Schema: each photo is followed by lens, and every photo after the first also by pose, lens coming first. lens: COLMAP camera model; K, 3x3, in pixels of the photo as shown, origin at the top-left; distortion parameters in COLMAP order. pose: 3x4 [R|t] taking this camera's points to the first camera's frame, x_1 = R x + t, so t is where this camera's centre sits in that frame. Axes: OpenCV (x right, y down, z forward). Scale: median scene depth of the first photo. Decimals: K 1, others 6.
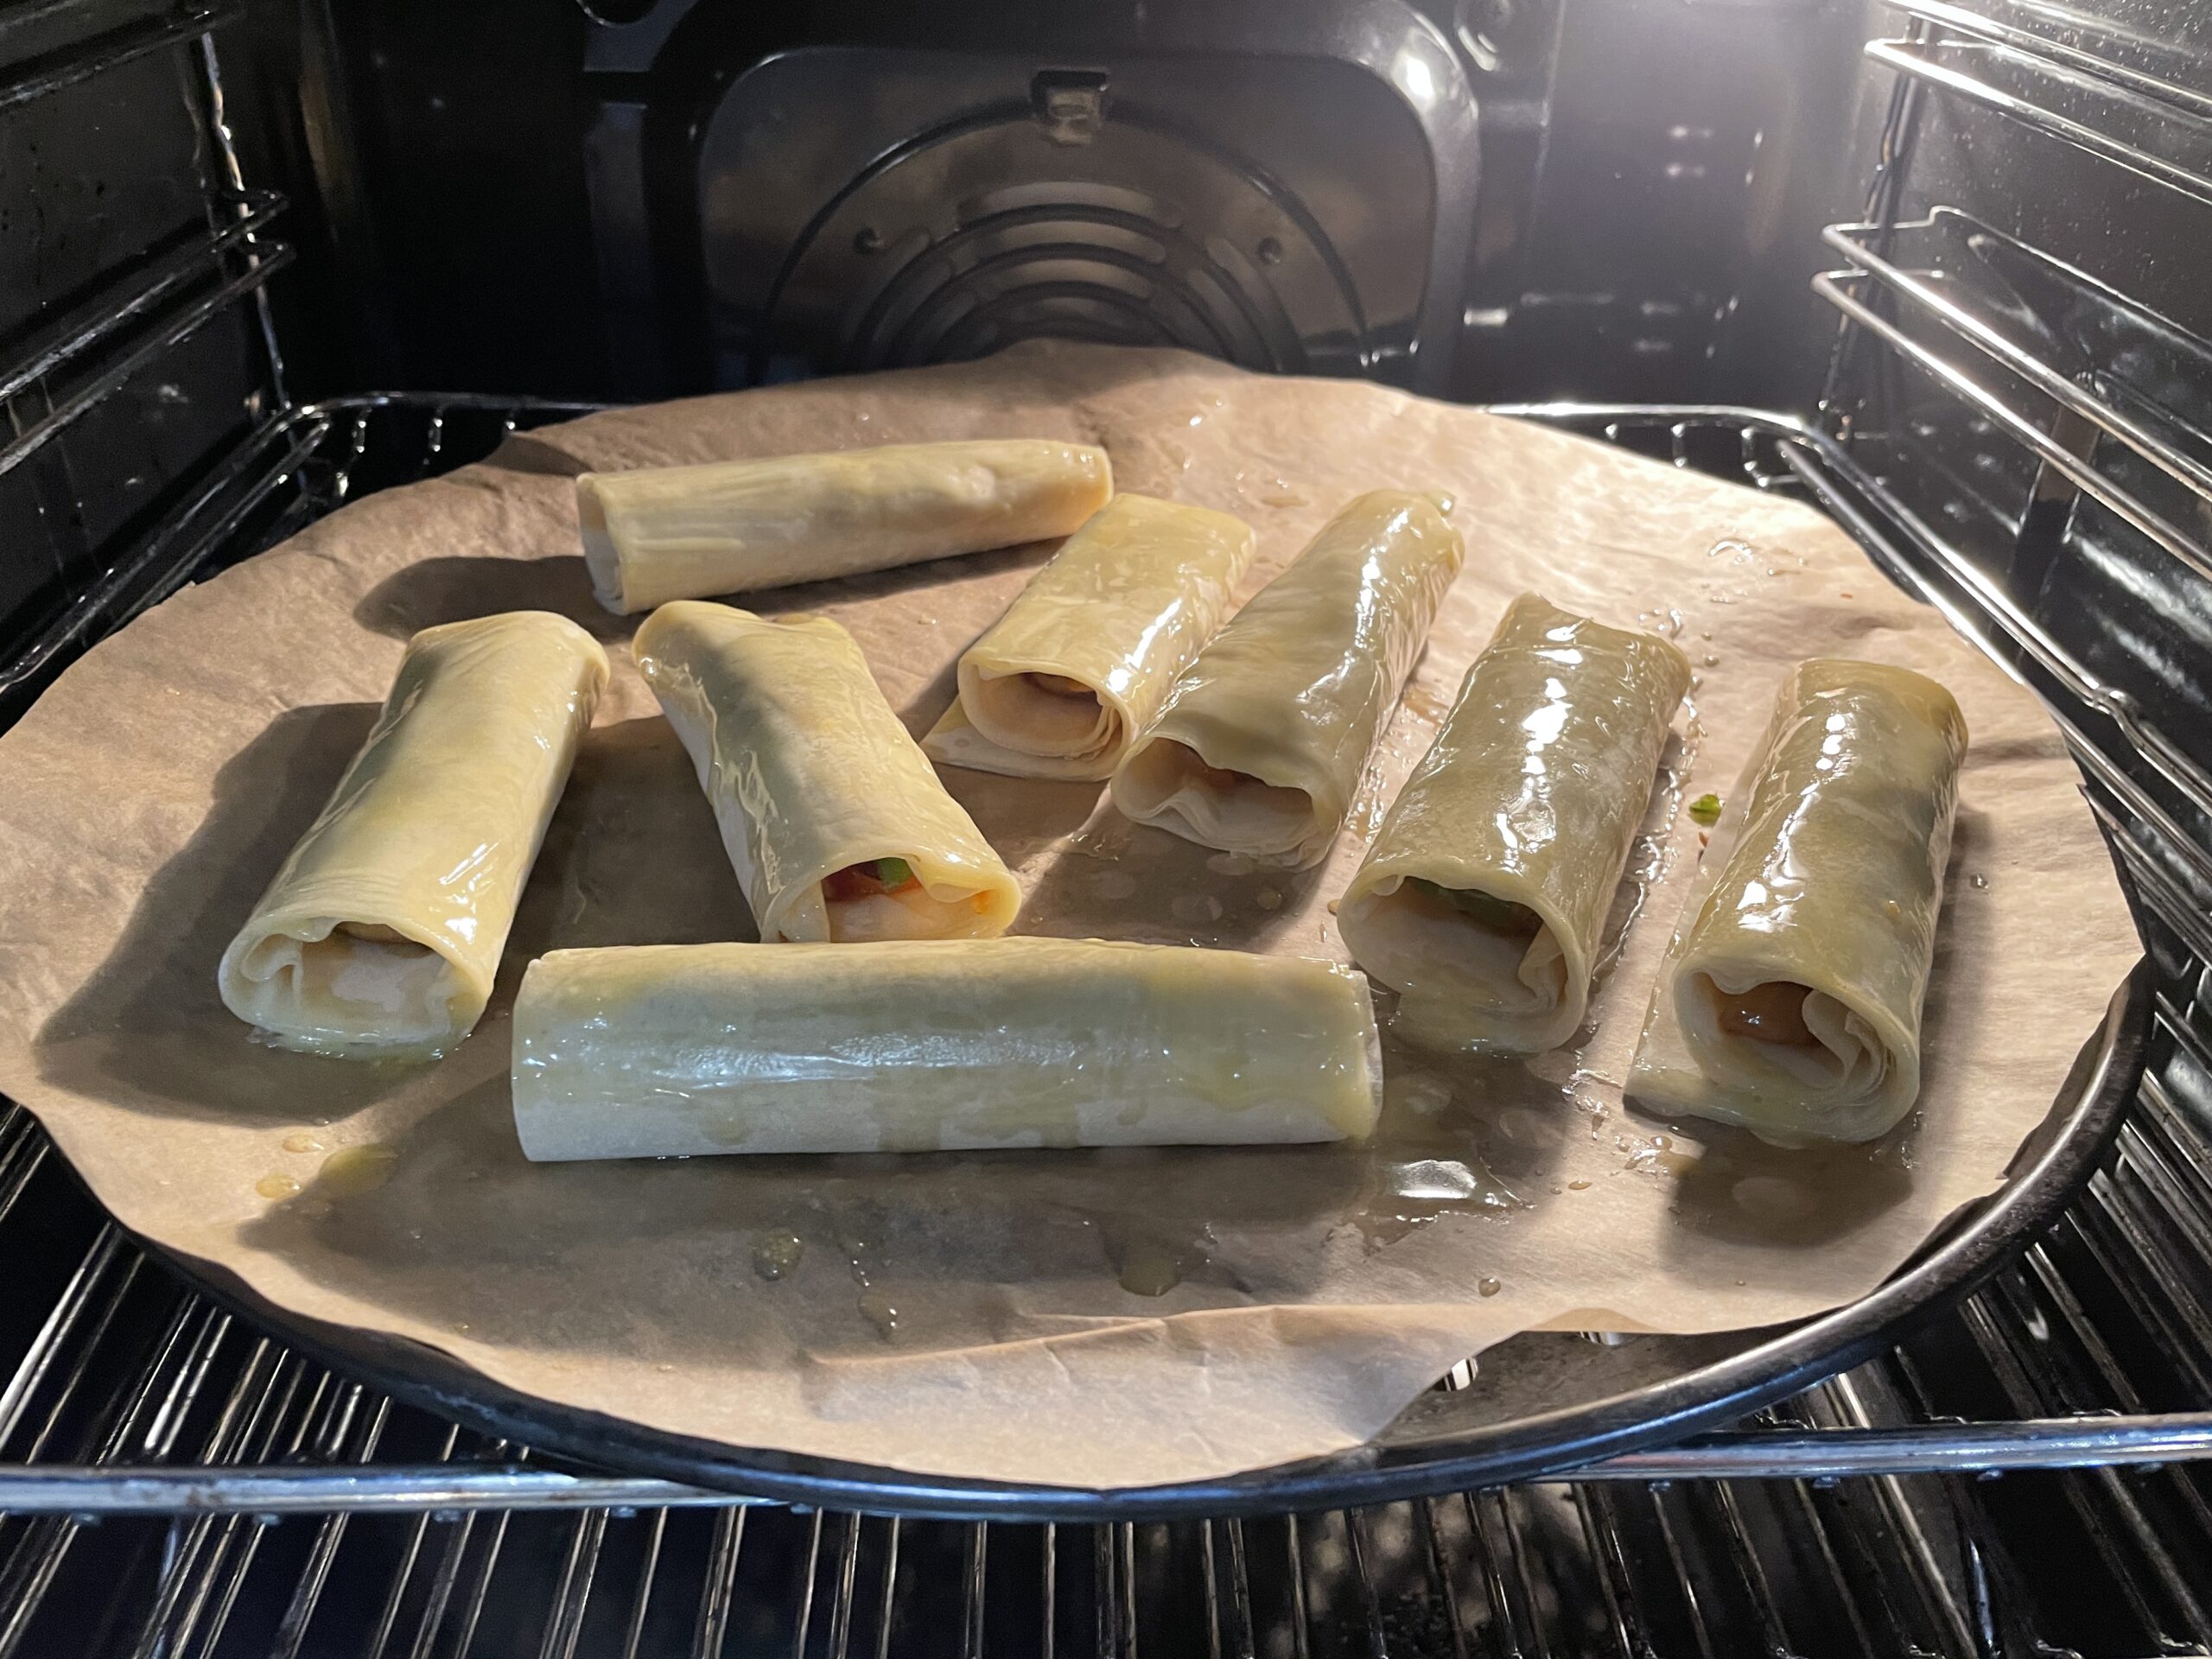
lens RADIAL K [[1688.2, 0, 1106.0], [0, 1688.2, 829.5], [0, 0, 1]] dist [0.050037, -0.097088]
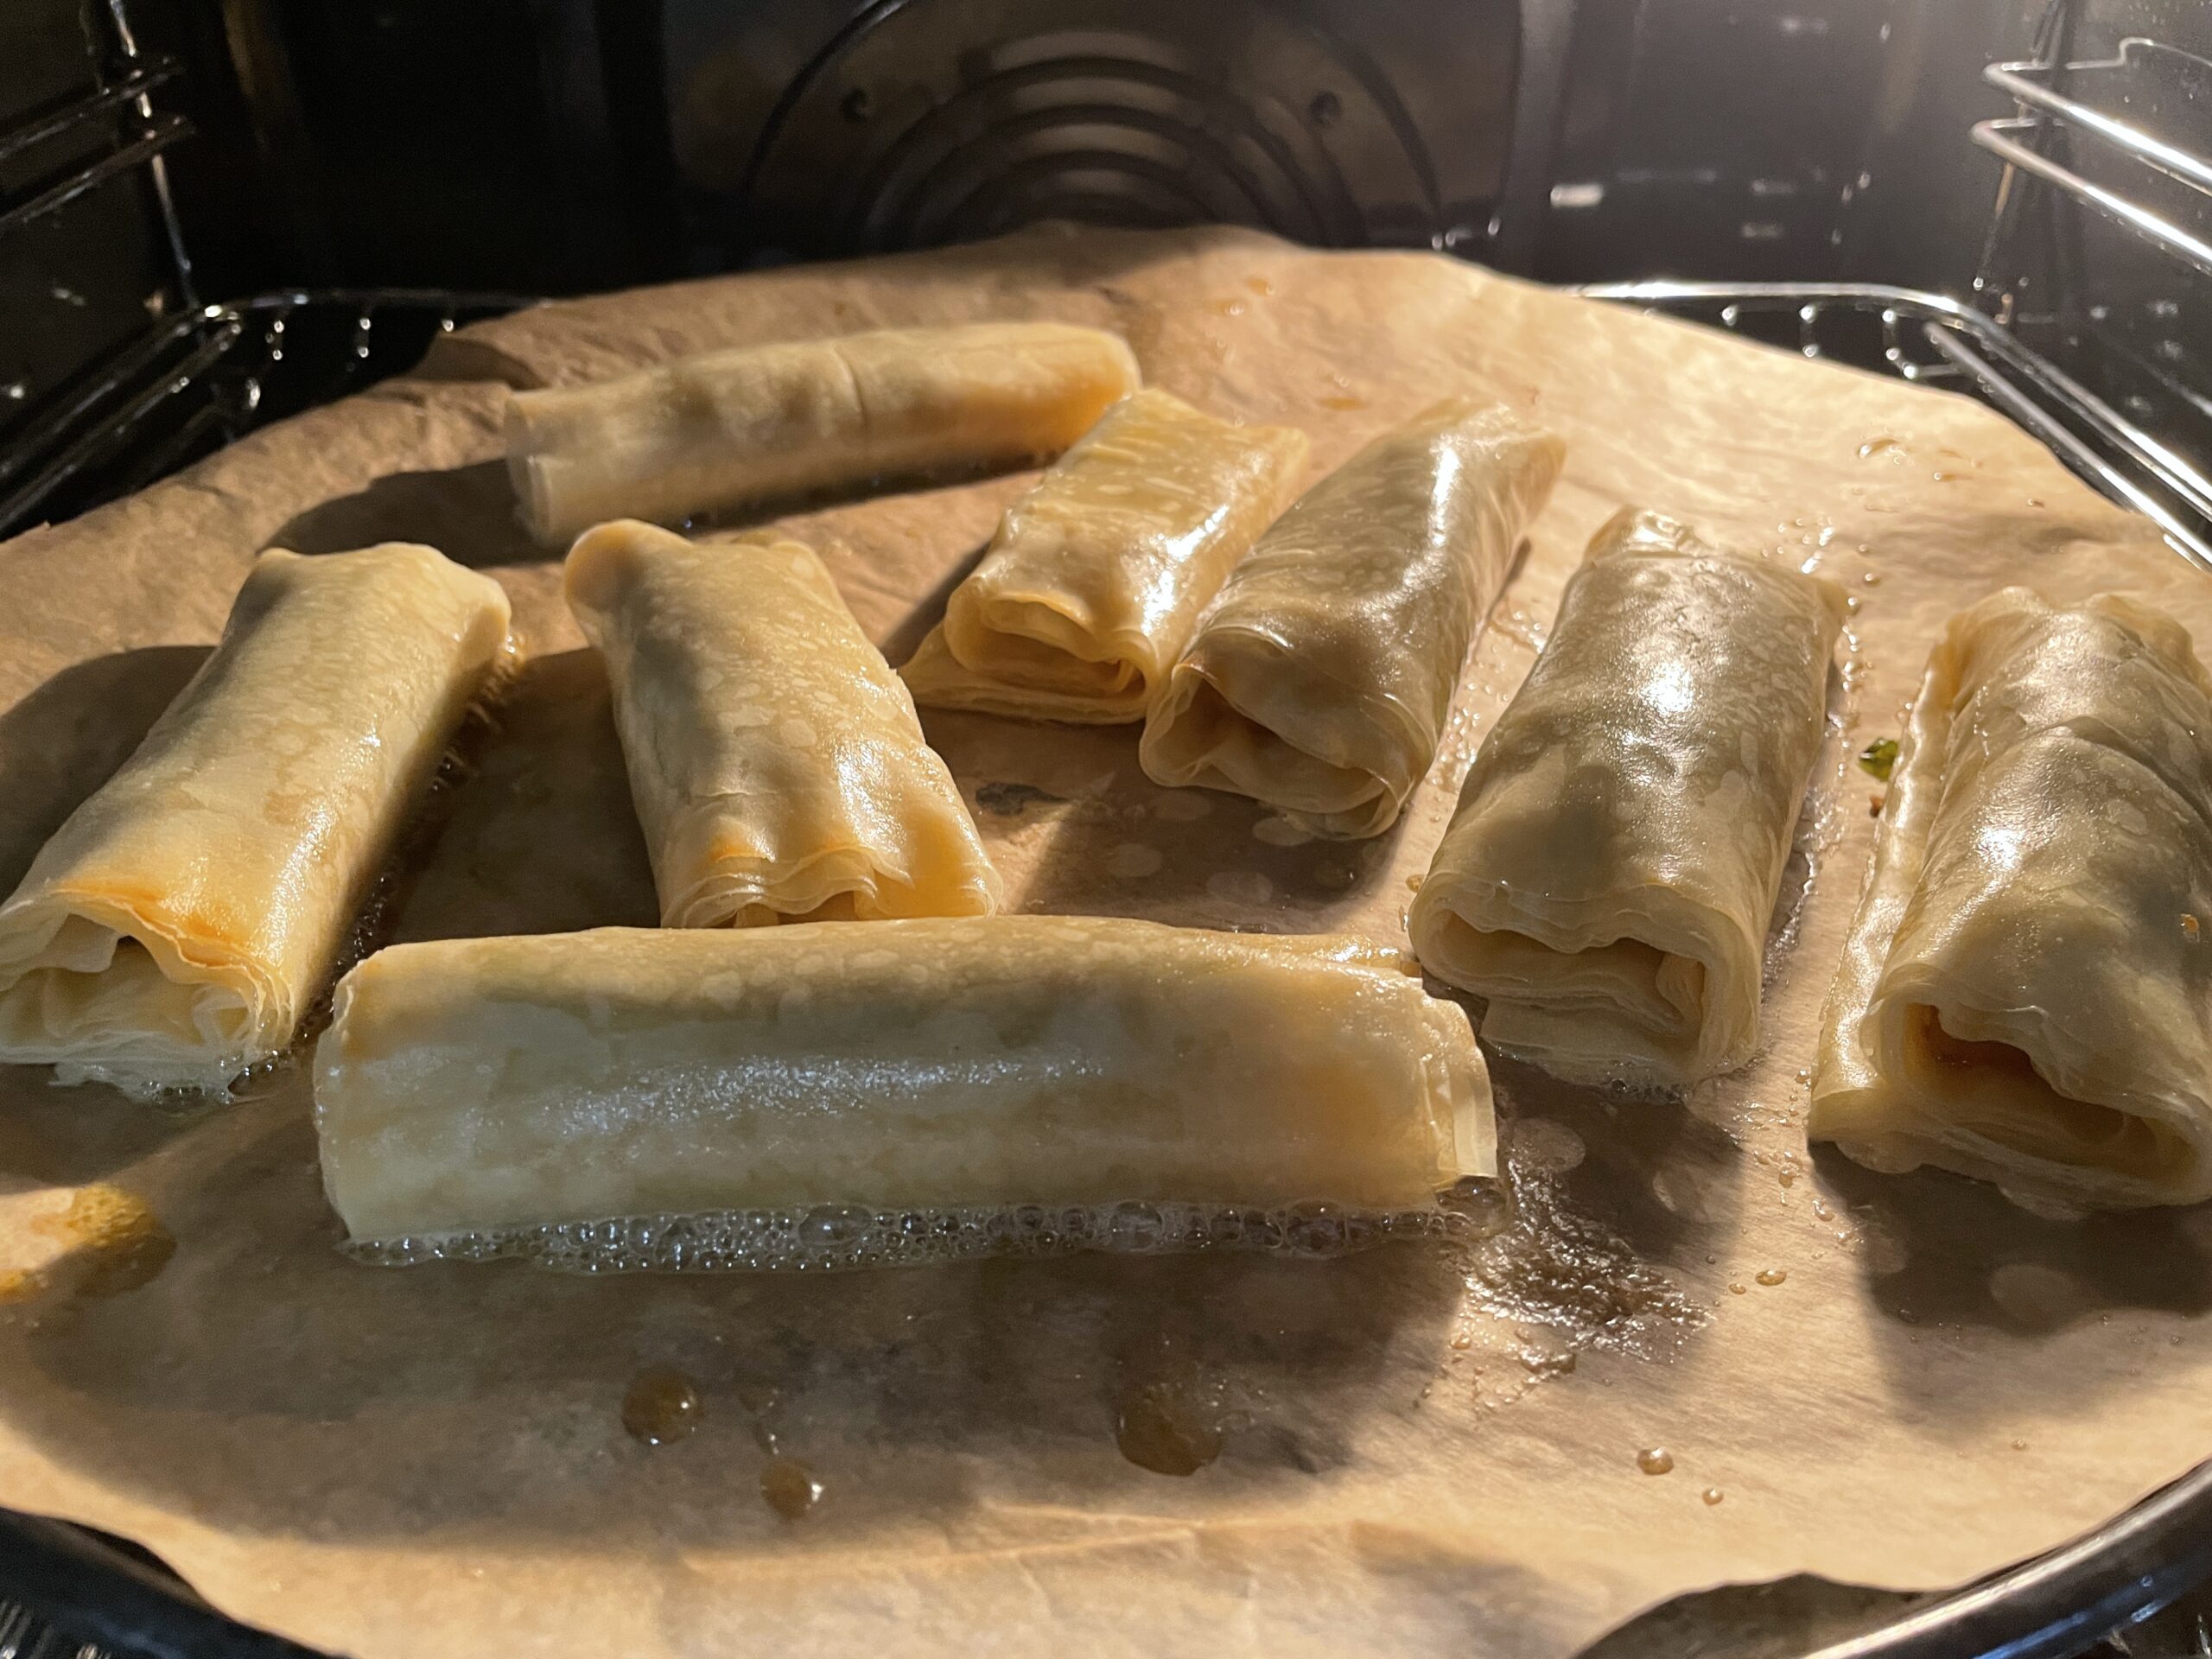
lens RADIAL K [[1708.0, 0, 1106.0], [0, 1708.0, 829.5], [0, 0, 1]] dist [0.051317, -0.112549]
pose [[0.999583, -0.005658, -0.028333, 0.011323], [0.006602, 0.999423, 0.033319, -0.010208], [0.028128, -0.033492, 0.999043, 0.164371]]
